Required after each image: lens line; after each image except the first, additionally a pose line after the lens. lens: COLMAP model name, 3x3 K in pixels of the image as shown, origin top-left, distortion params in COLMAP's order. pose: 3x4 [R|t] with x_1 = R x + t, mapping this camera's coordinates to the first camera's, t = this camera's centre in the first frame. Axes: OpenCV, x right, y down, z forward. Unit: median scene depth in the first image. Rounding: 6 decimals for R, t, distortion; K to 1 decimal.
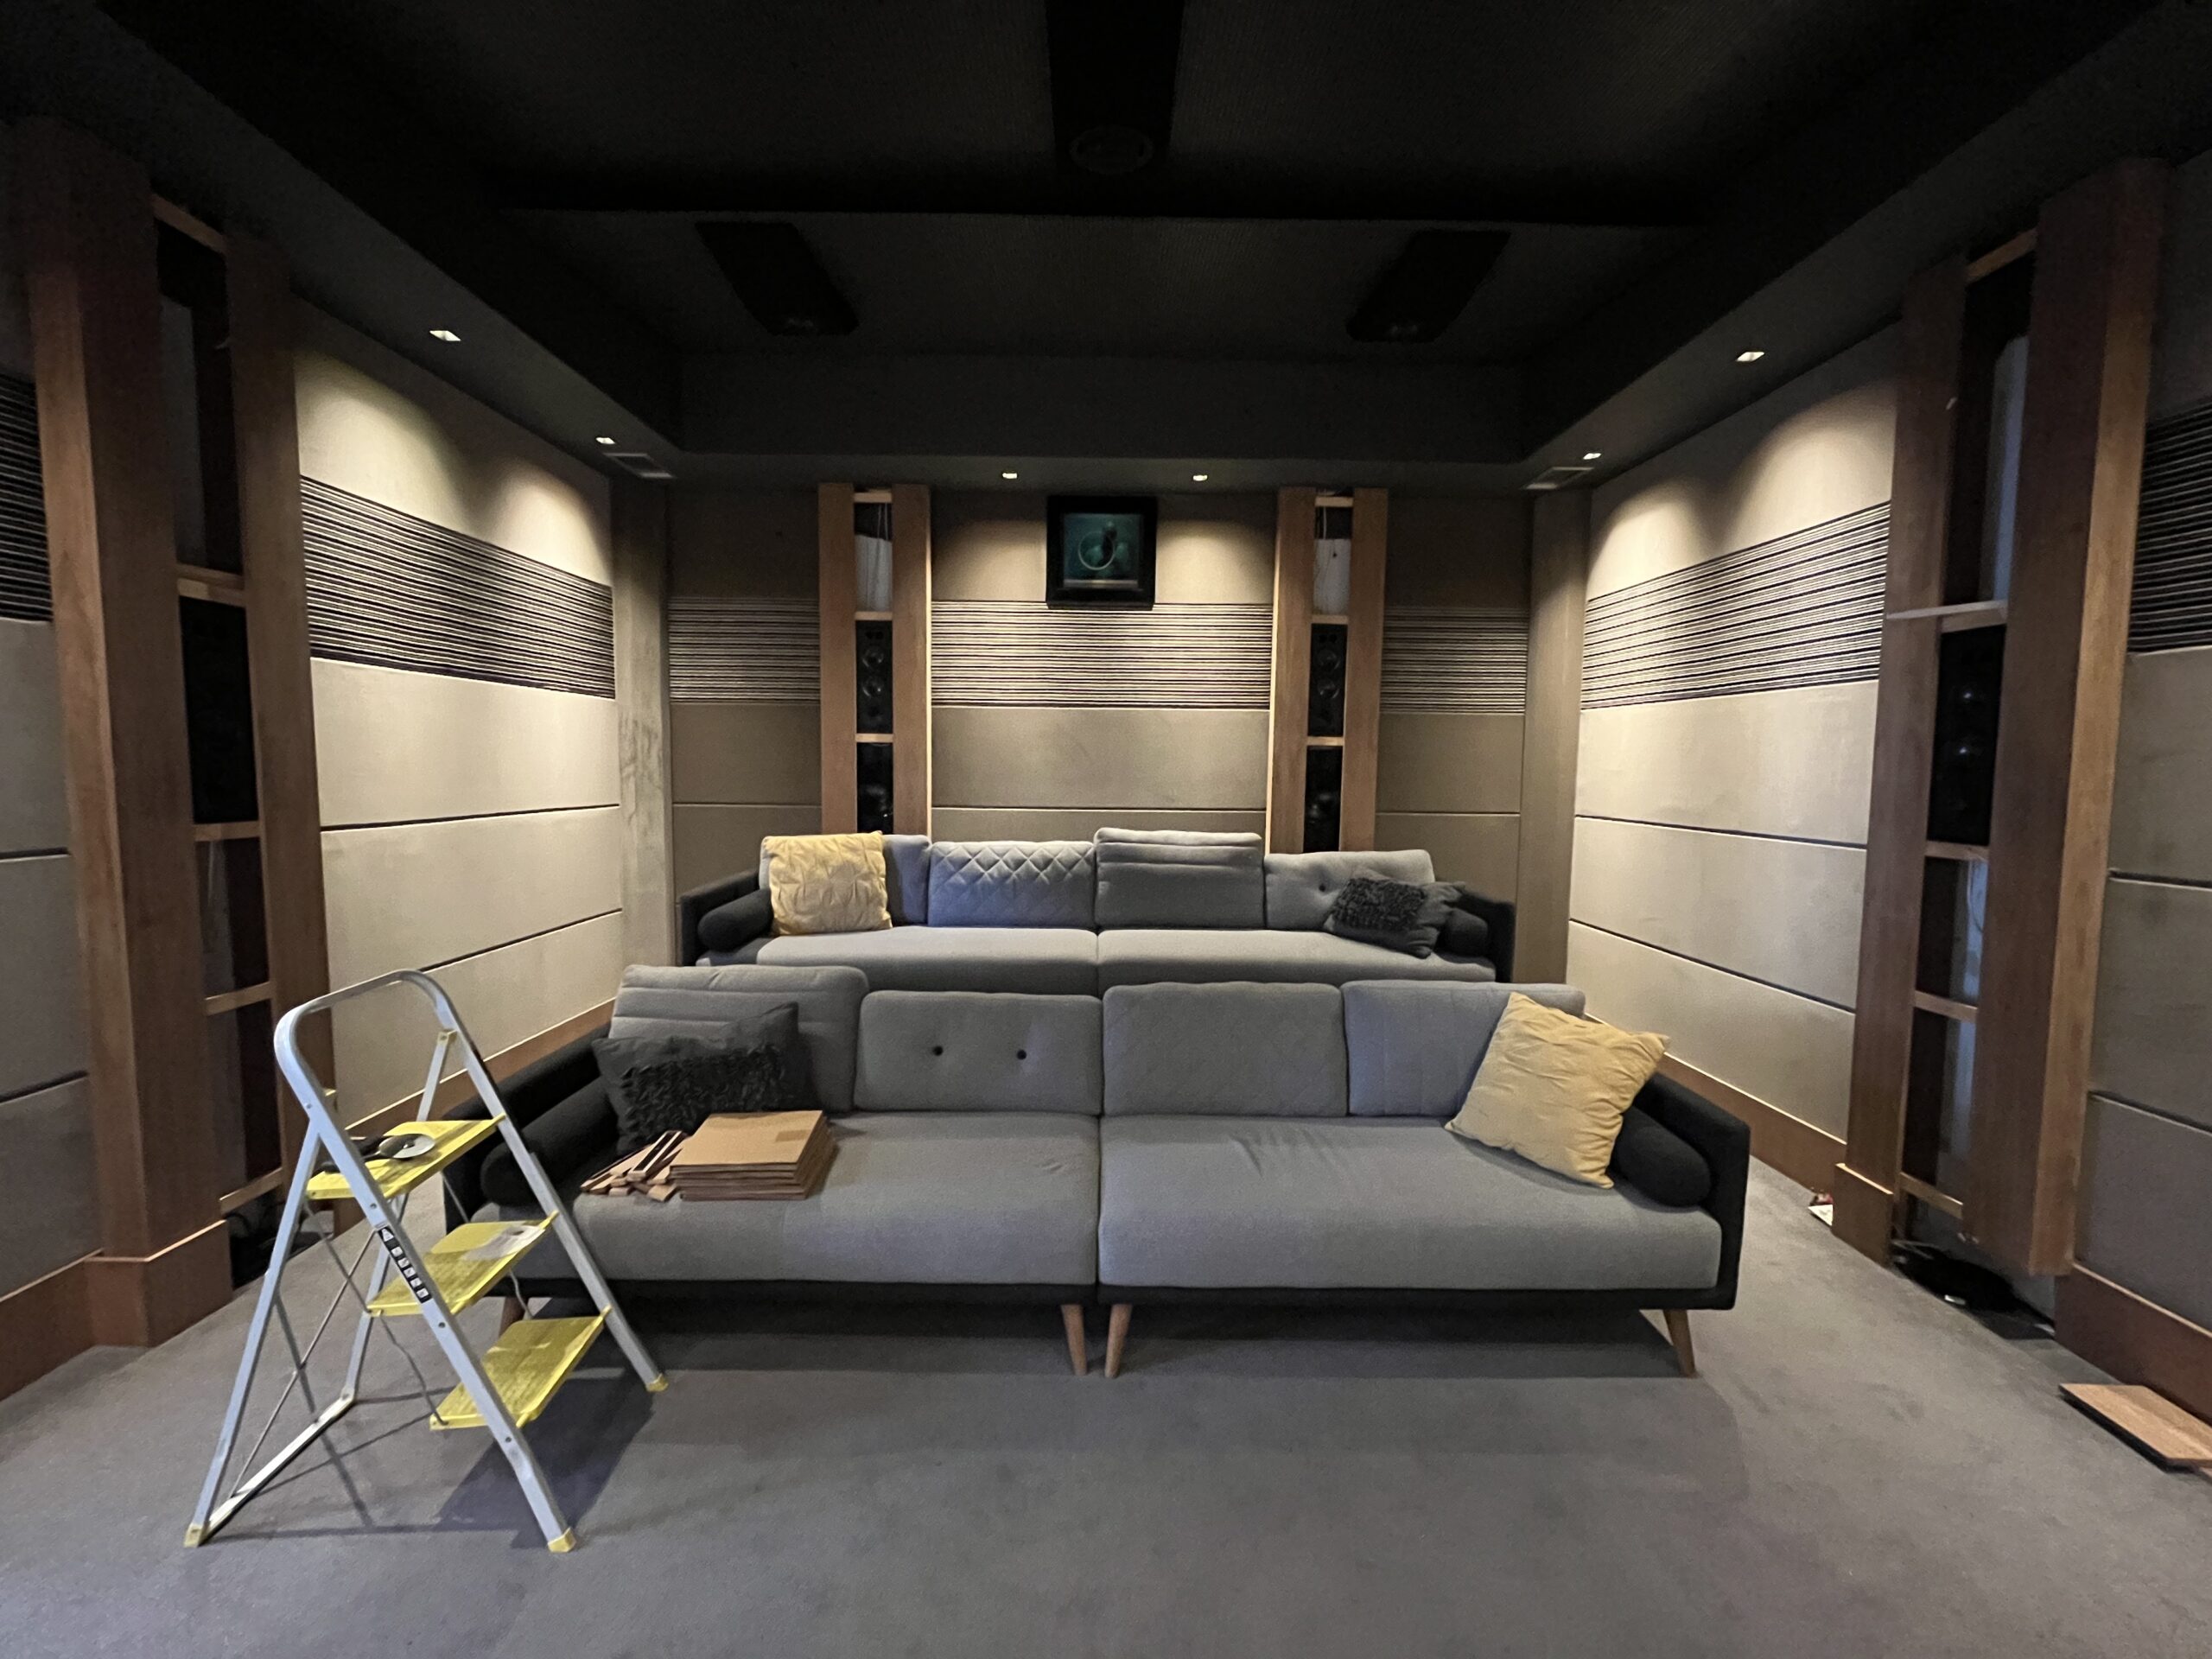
lens RADIAL K [[883.6, 0, 1106.0], [0, 883.6, 829.5], [0, 0, 1]] dist [0.001247, -0.000025]
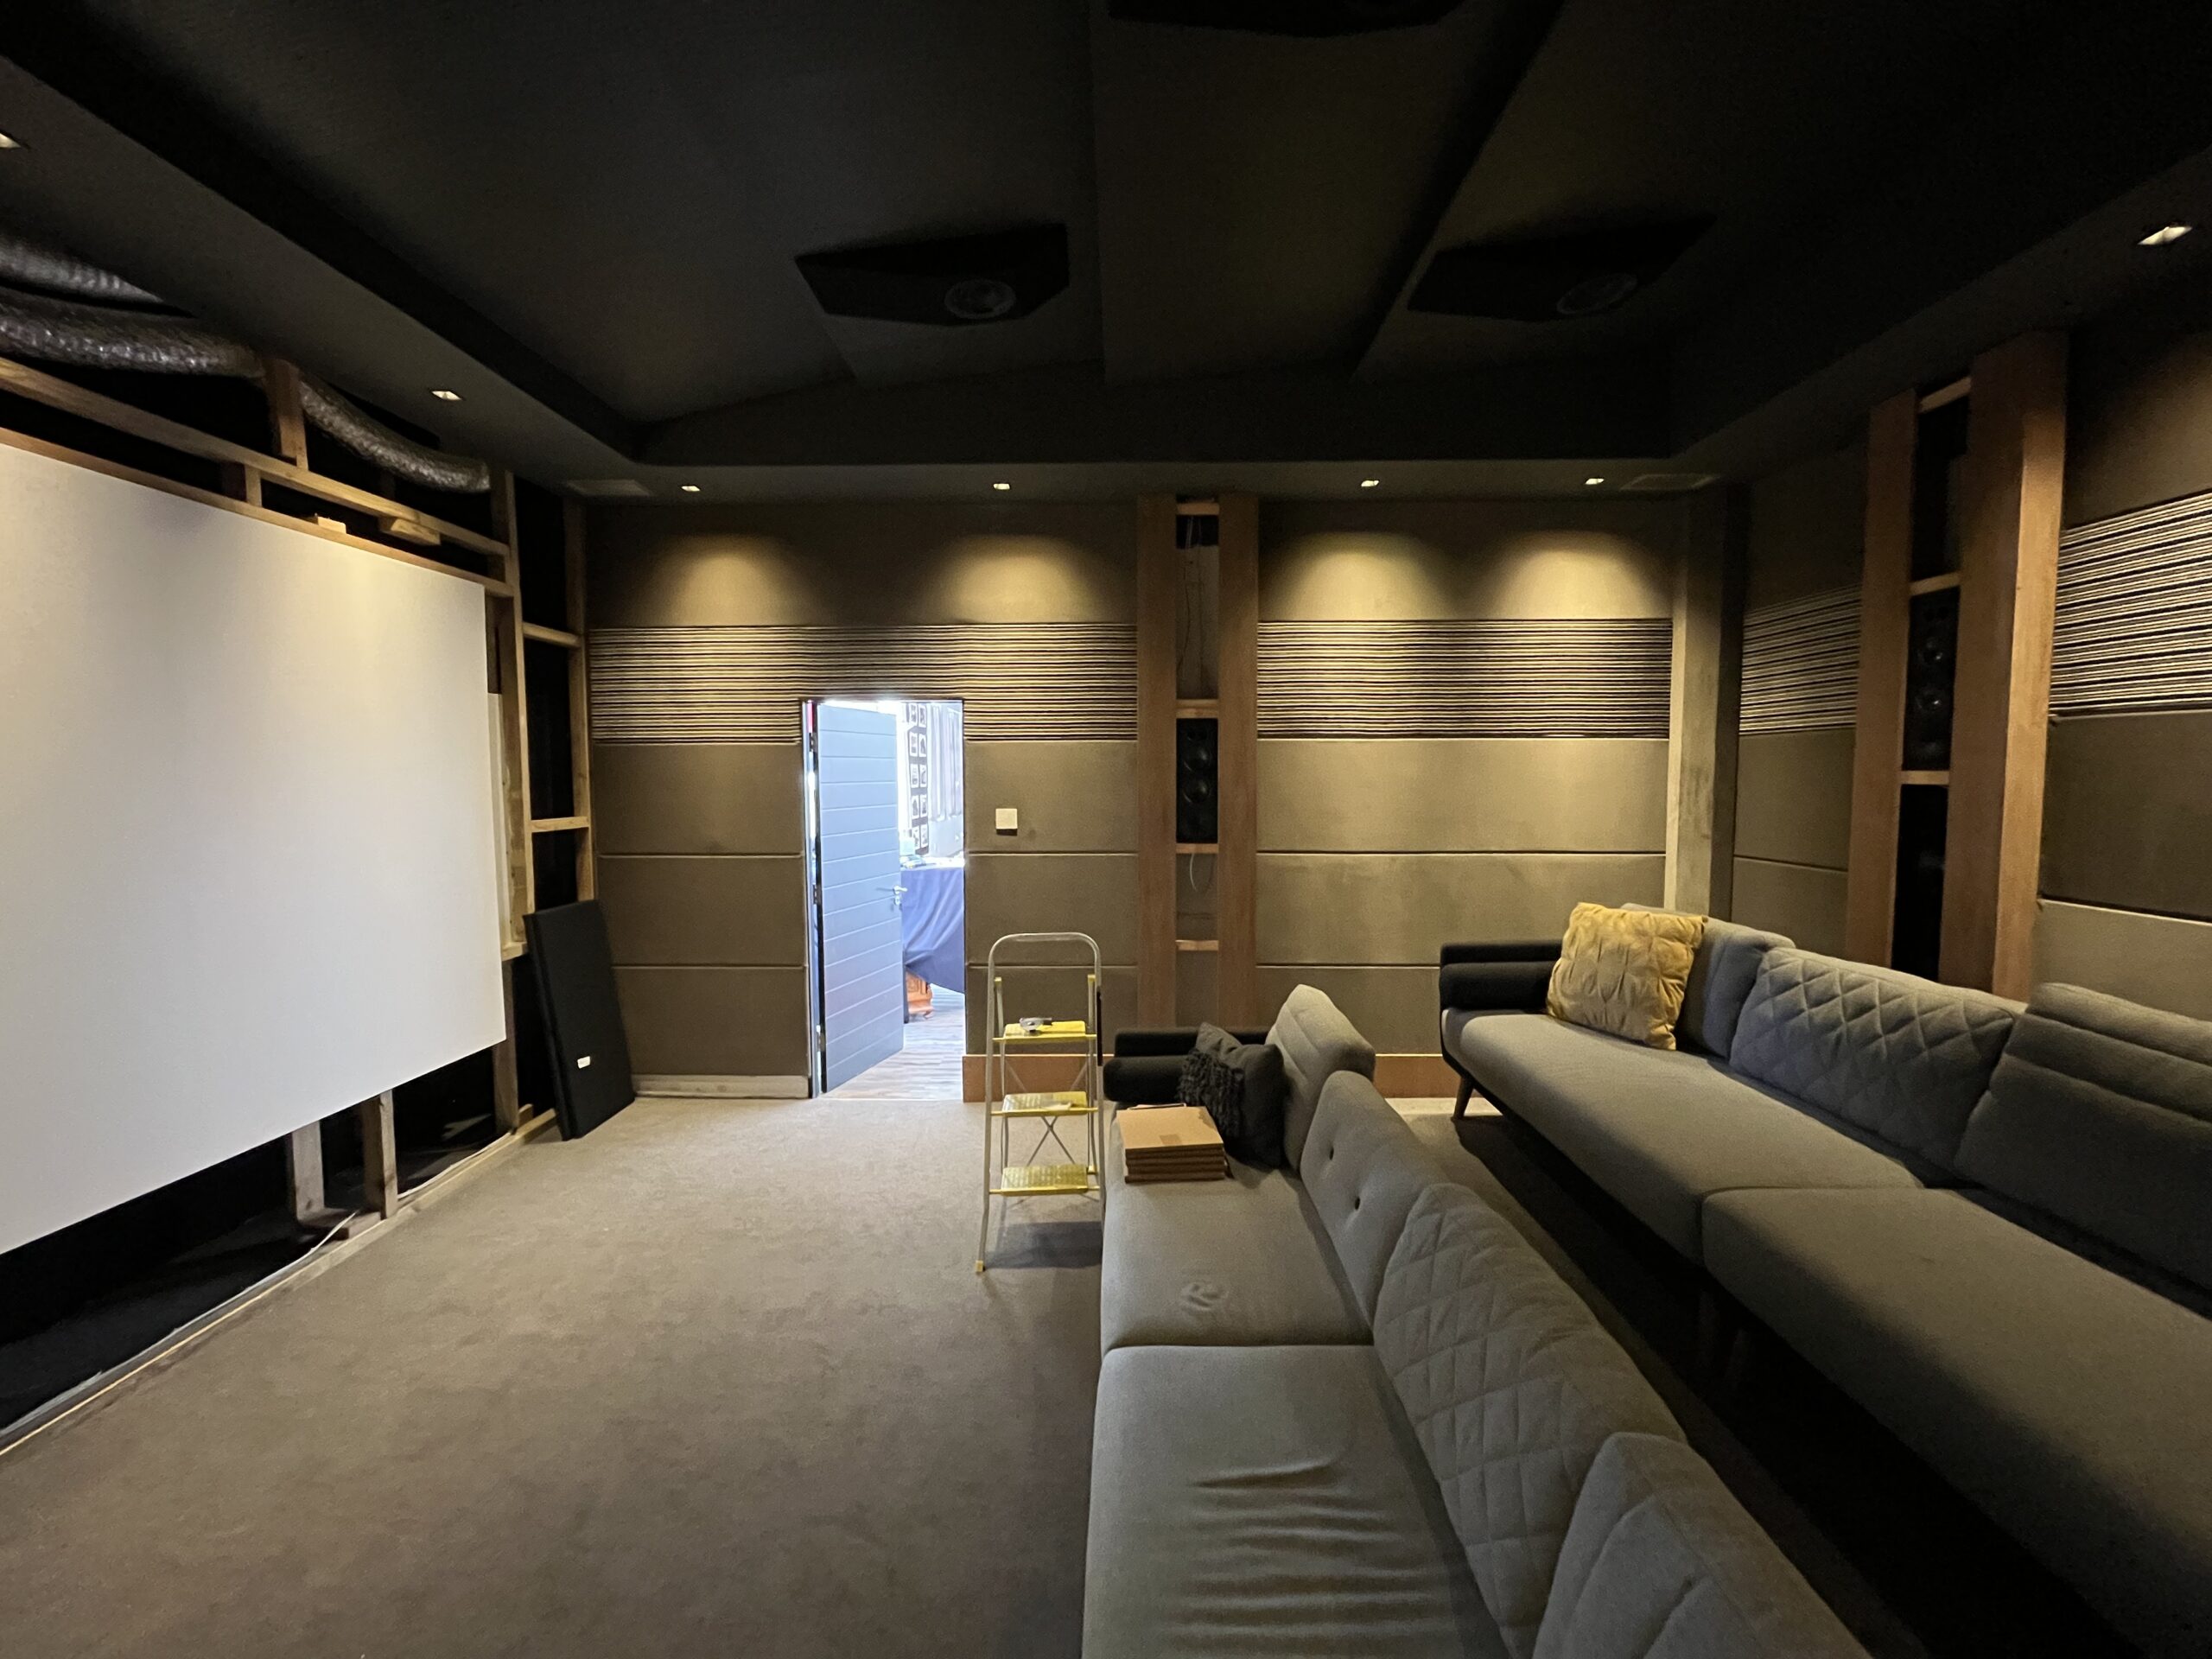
lens RADIAL K [[895.0, 0, 1106.0], [0, 895.0, 829.5], [0, 0, 1]] dist [-0.001053, -0.000054]
pose [[-0.025771, 0.051441, -0.998343, 0.435457], [-0.071934, 0.995991, 0.053177, -0.065637], [0.997076, 0.073185, -0.021967, 0.482498]]
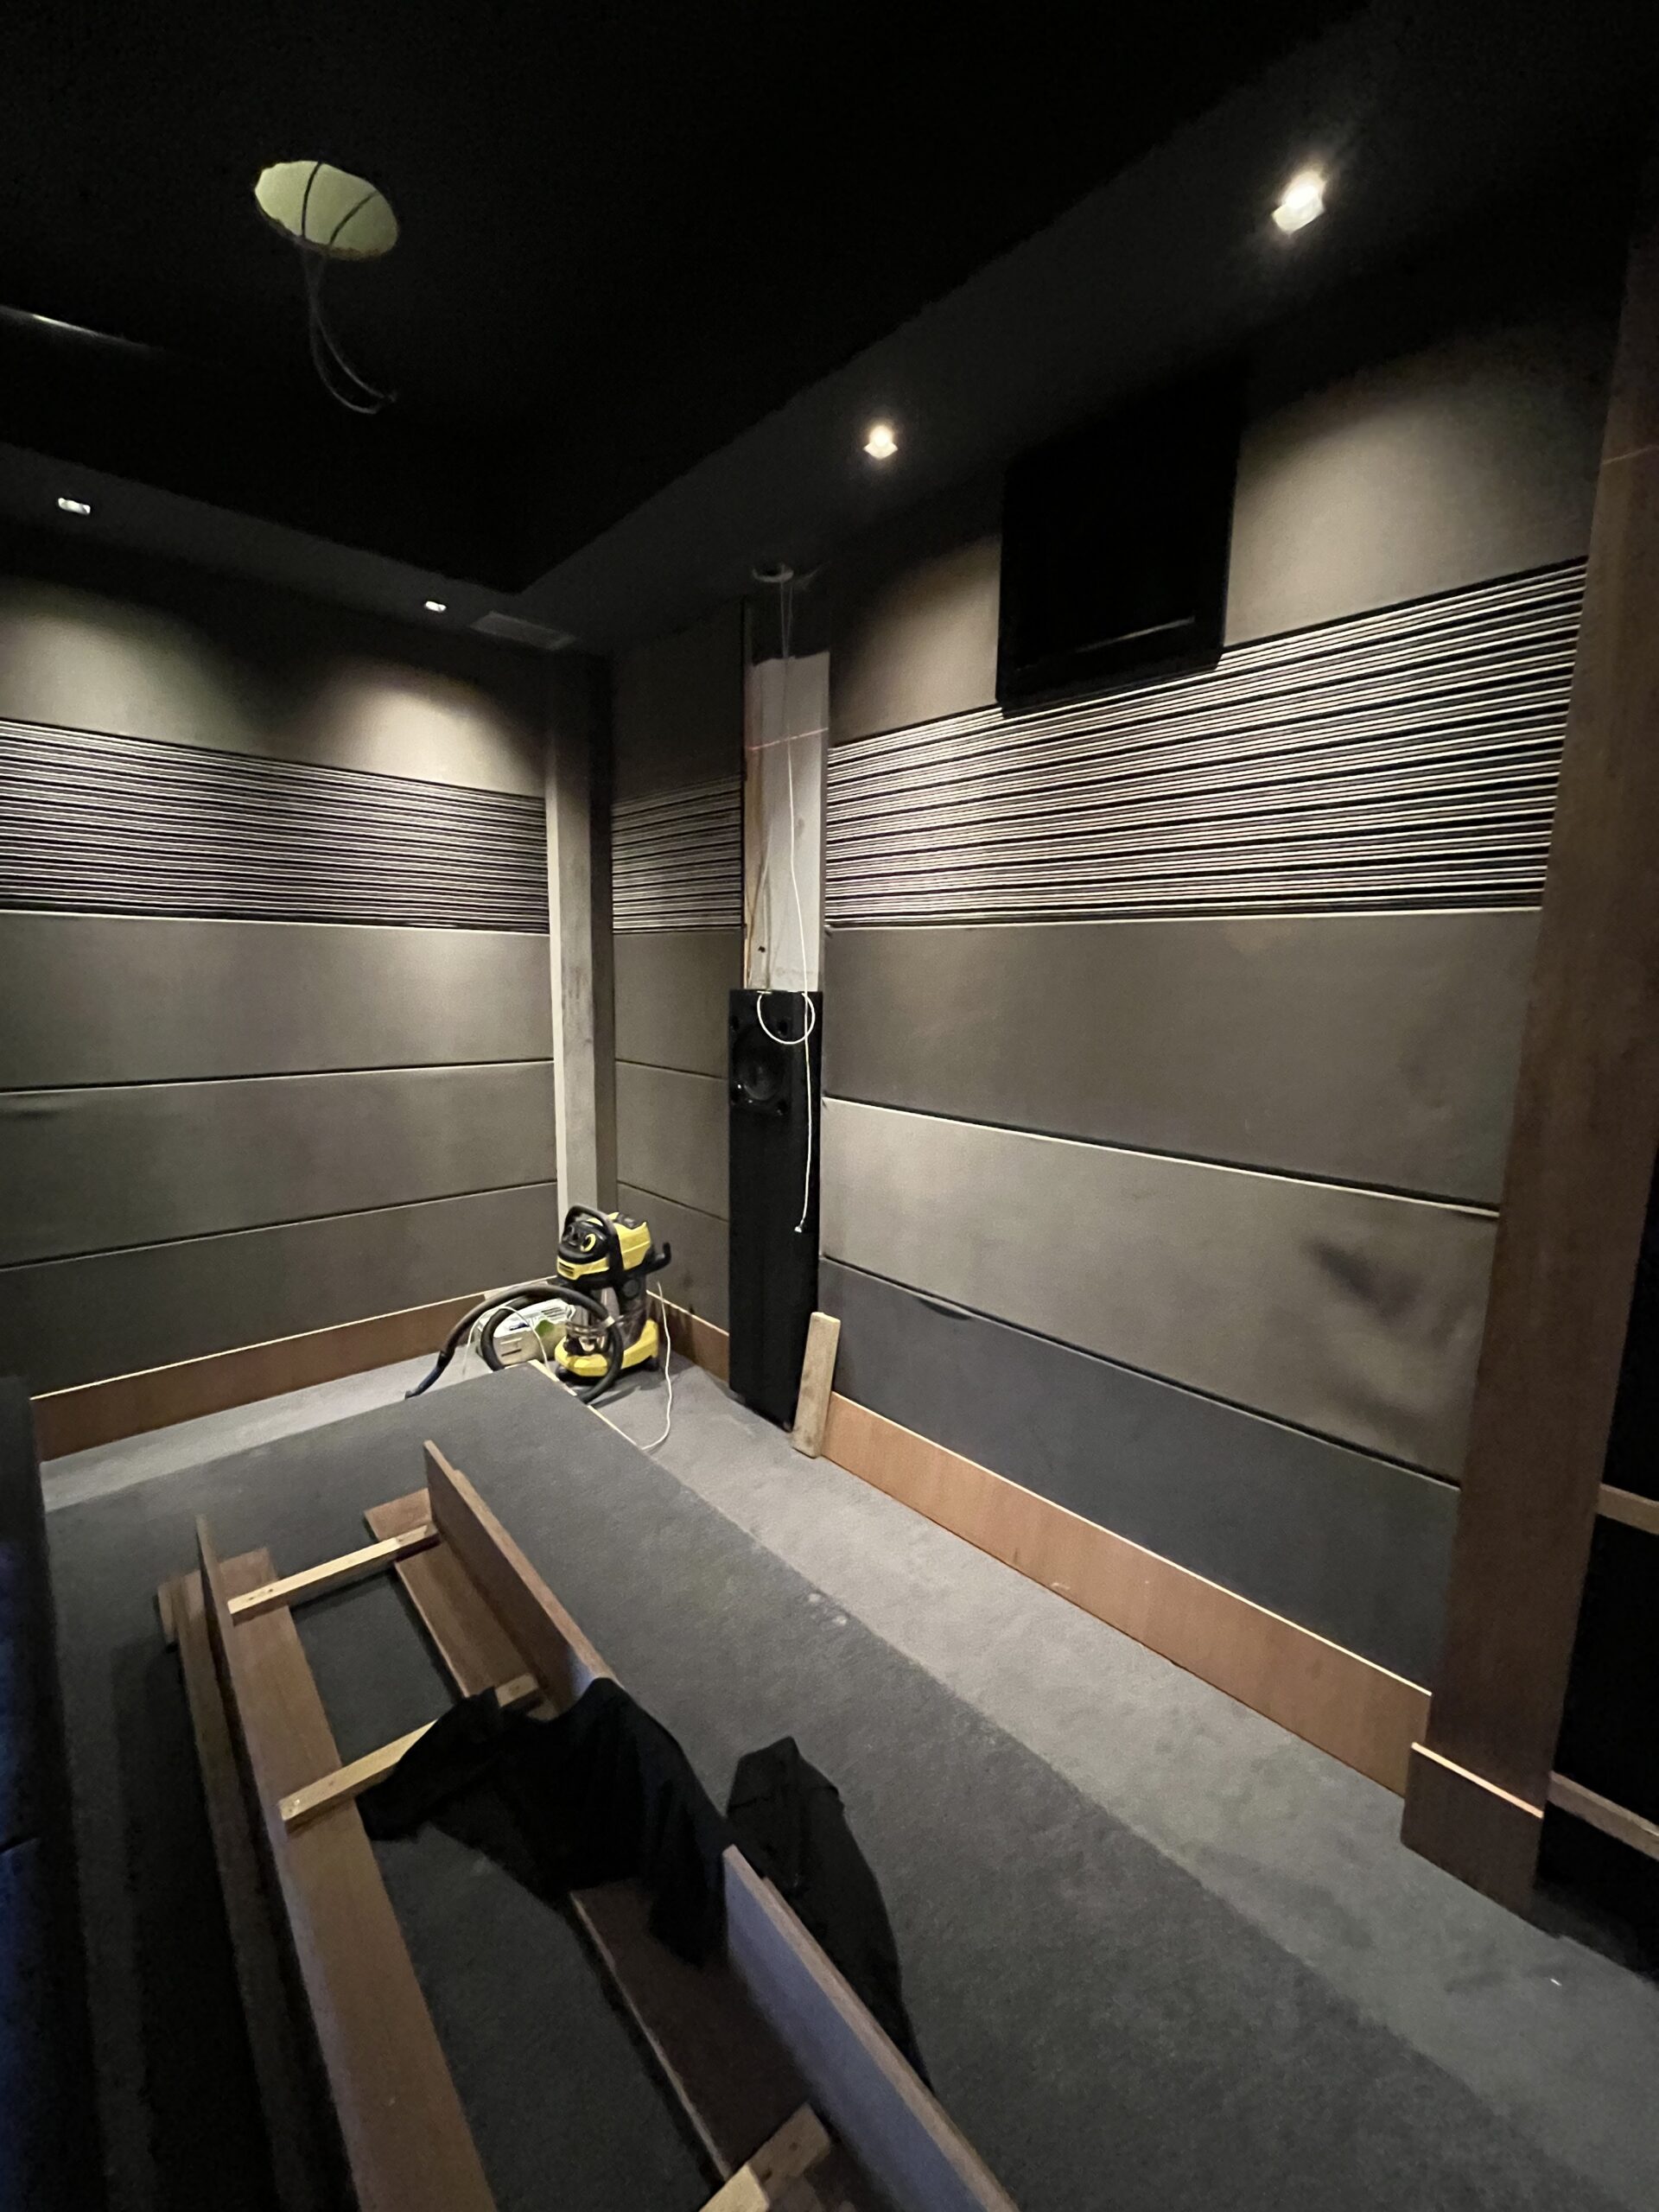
lens RADIAL K [[895.0, 0, 829.5], [0, 895.0, 1106.0], [0, 0, 1]] dist [-0.001053, -0.000054]
pose [[0.669835, 0.113769, -0.733743, 0.290610], [-0.065875, 0.993401, 0.093892, -0.089820], [0.739582, -0.014557, 0.672909, 0.679939]]
